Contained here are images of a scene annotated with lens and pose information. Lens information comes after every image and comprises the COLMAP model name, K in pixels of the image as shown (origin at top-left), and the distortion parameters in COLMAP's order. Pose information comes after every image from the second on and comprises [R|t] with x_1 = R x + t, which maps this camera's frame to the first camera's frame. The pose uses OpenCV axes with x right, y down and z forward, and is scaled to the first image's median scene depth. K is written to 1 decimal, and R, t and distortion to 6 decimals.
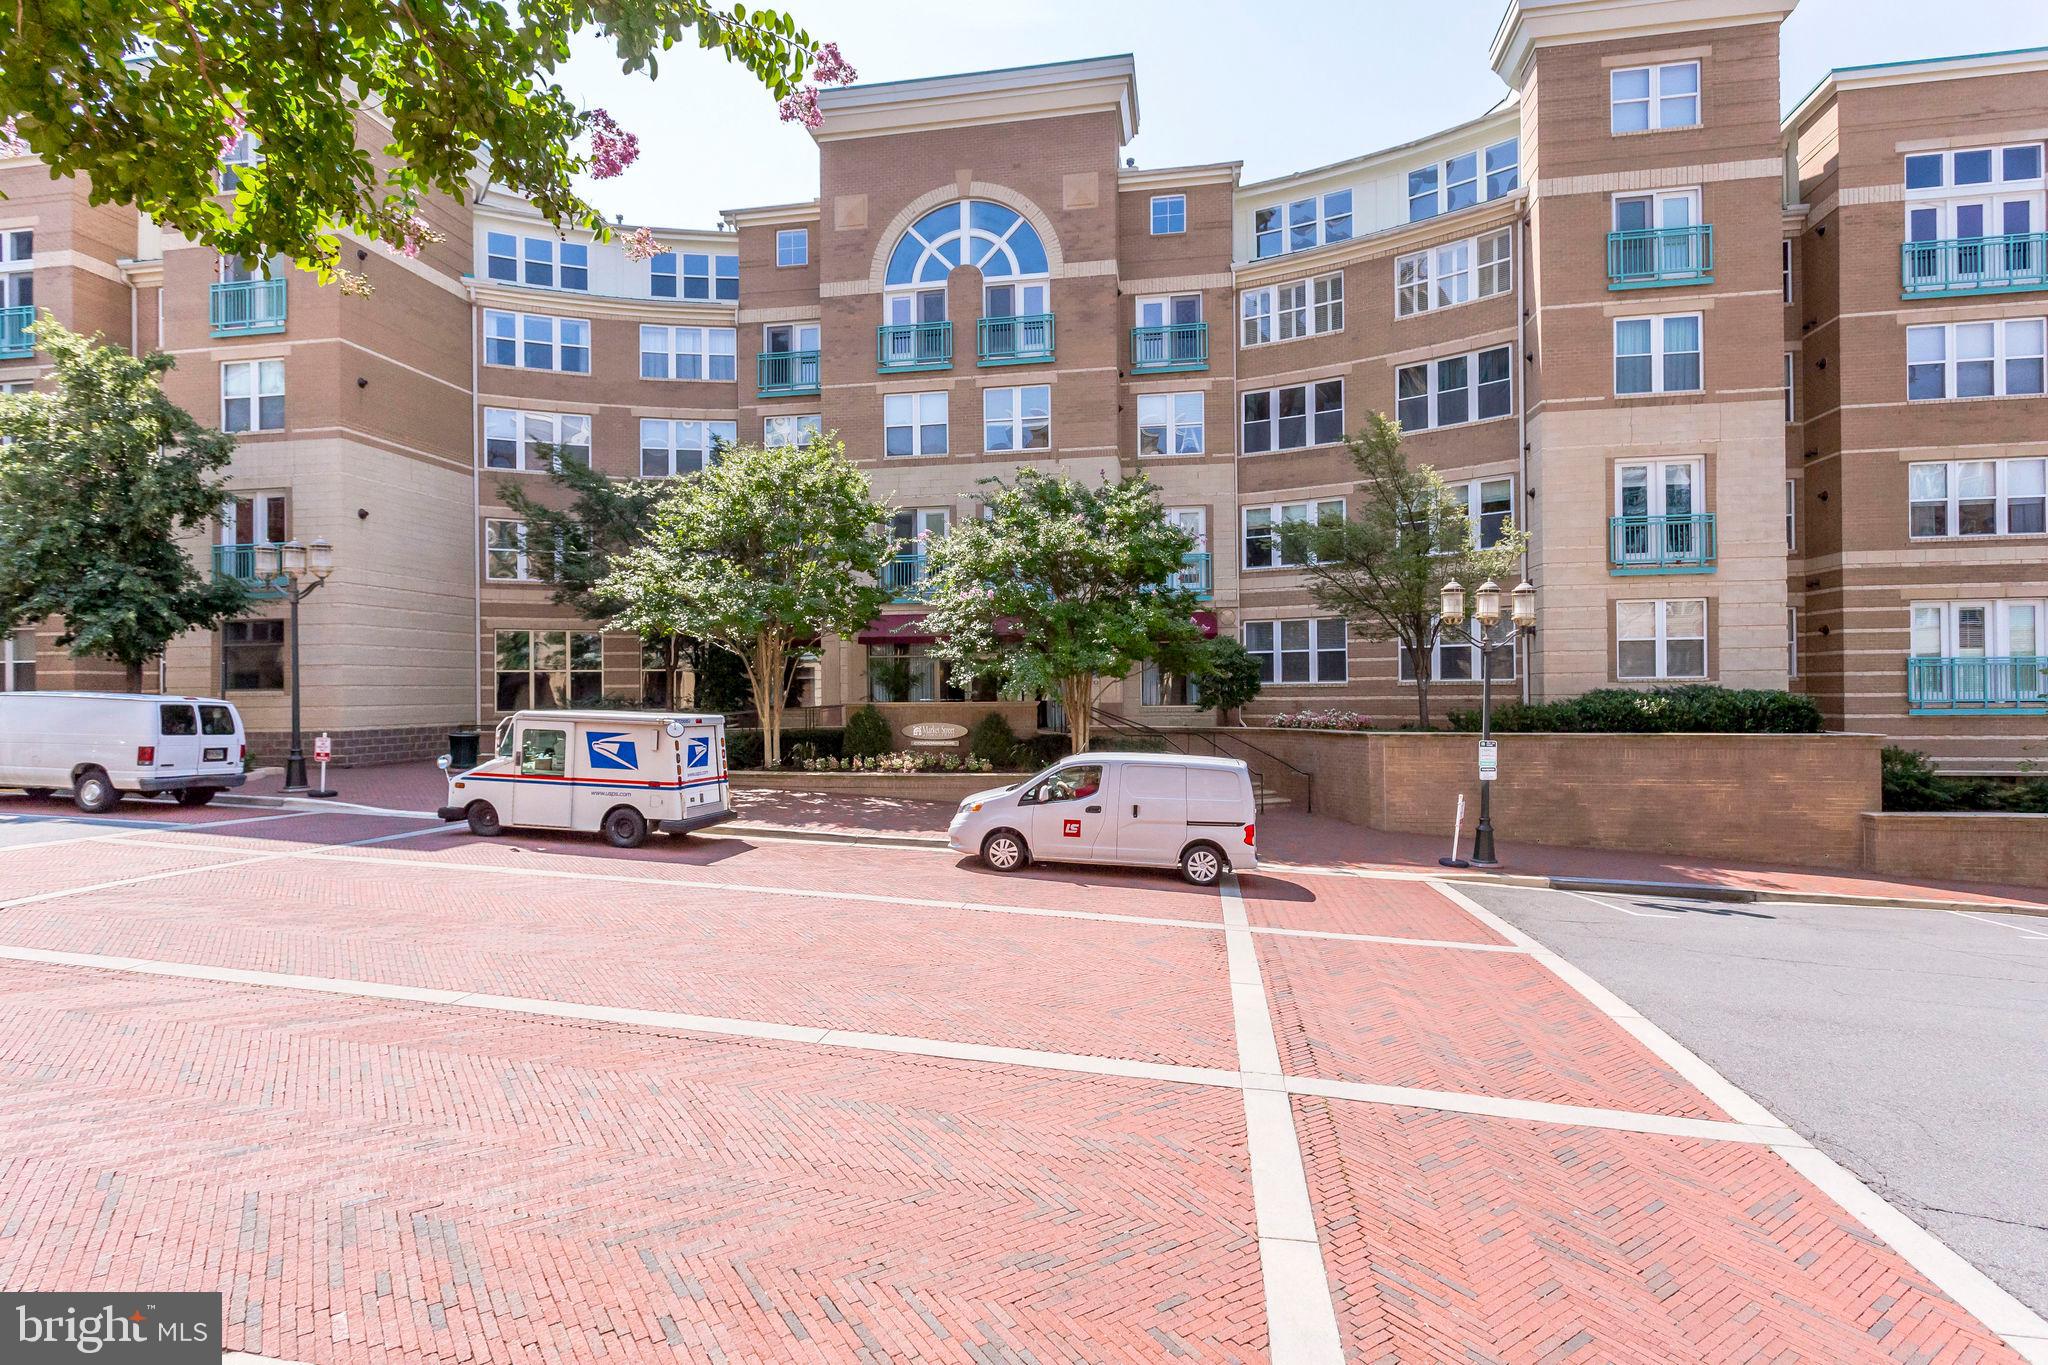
lens RADIAL K [[994.9, 0, 1024.0], [0, 994.9, 682.5], [0, 0, 1]] dist [-0.000940, 0.000564]
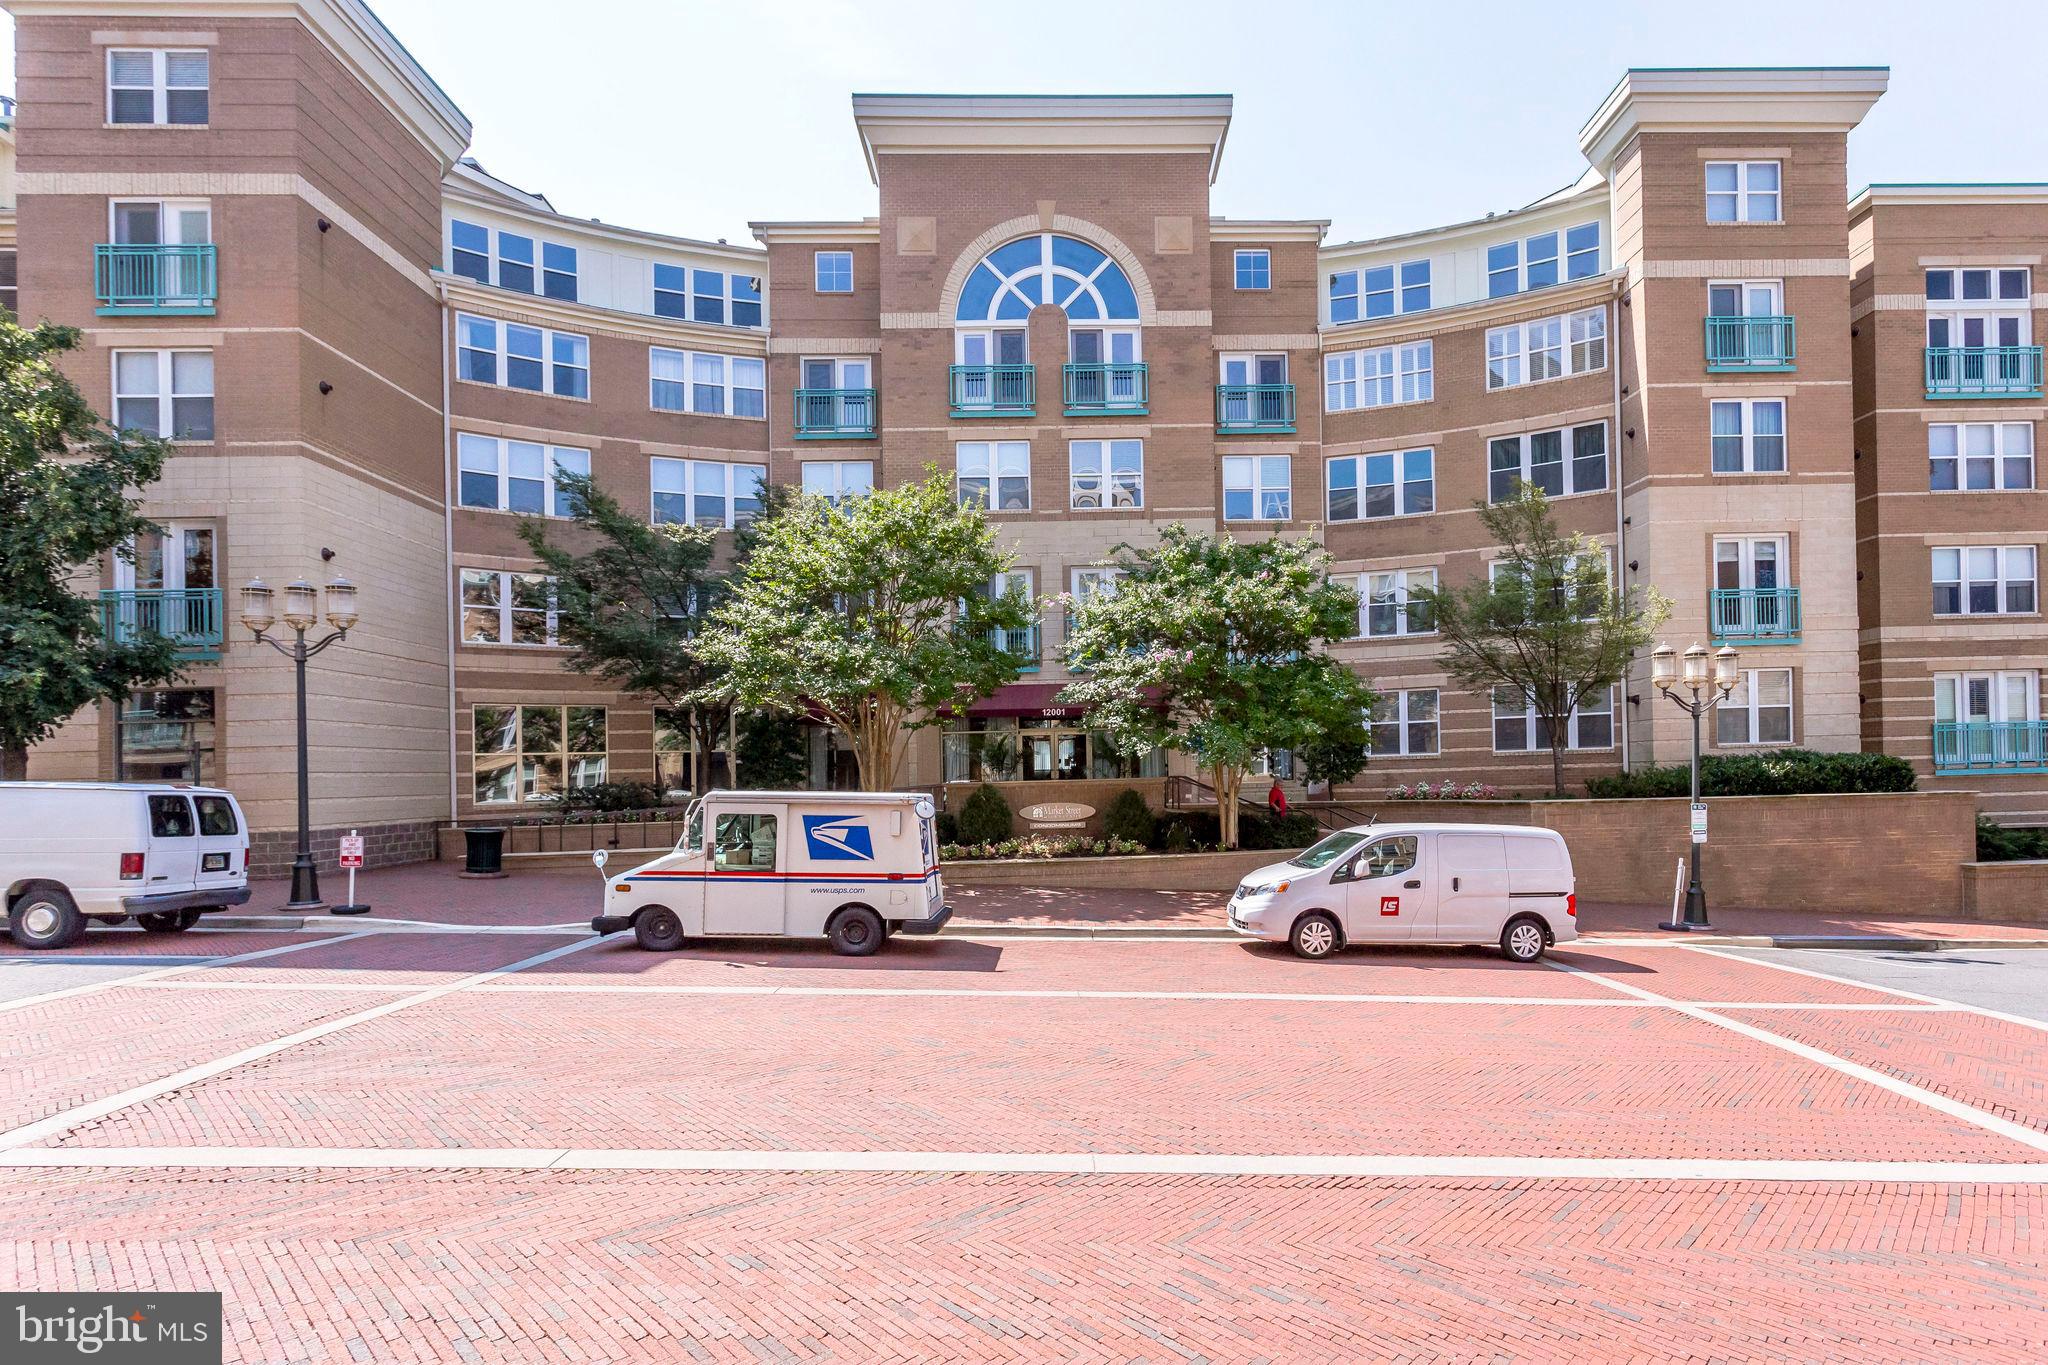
lens RADIAL K [[999.9, 0, 1028.1], [0, 999.9, 768.3], [0, 0, 1]] dist [0.000666, 0.000012]
pose [[0.977757, -0.014582, 0.209231, -0.325166], [0.015849, 0.999865, -0.004381, 0.013443], [-0.209139, 0.007600, 0.977856, 0.124680]]
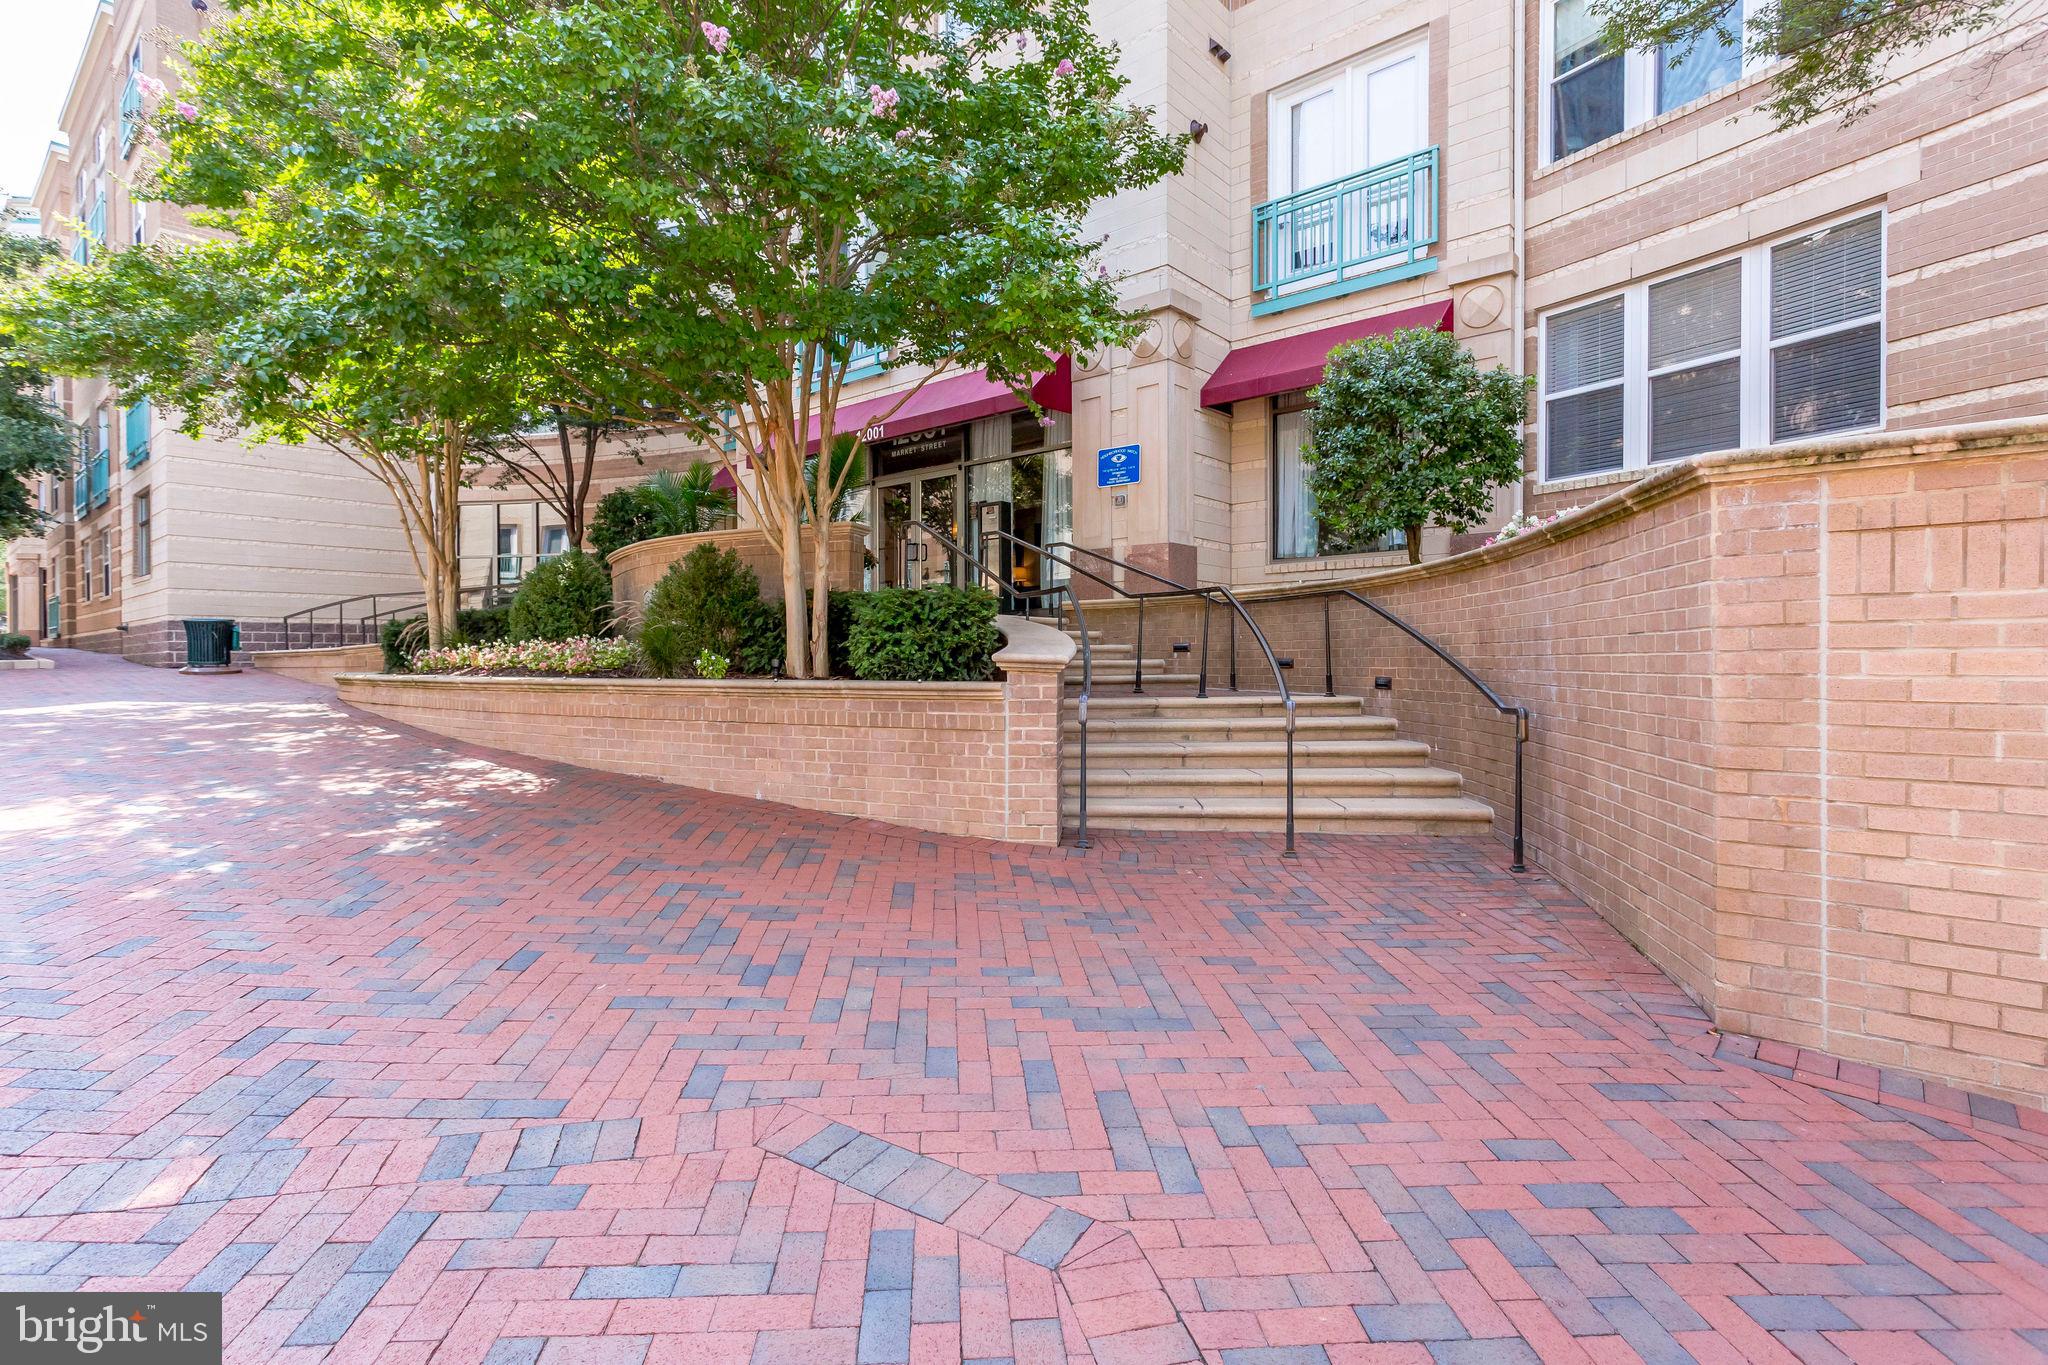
lens RADIAL K [[994.9, 0, 1024.0], [0, 994.9, 682.5], [0, 0, 1]] dist [-0.000940, 0.000564]
pose [[0.858308, 0.017000, -0.512853, 0.314838], [-0.006121, 0.999719, 0.022894, 0.081255], [0.513098, -0.016511, 0.858171, 0.751074]]
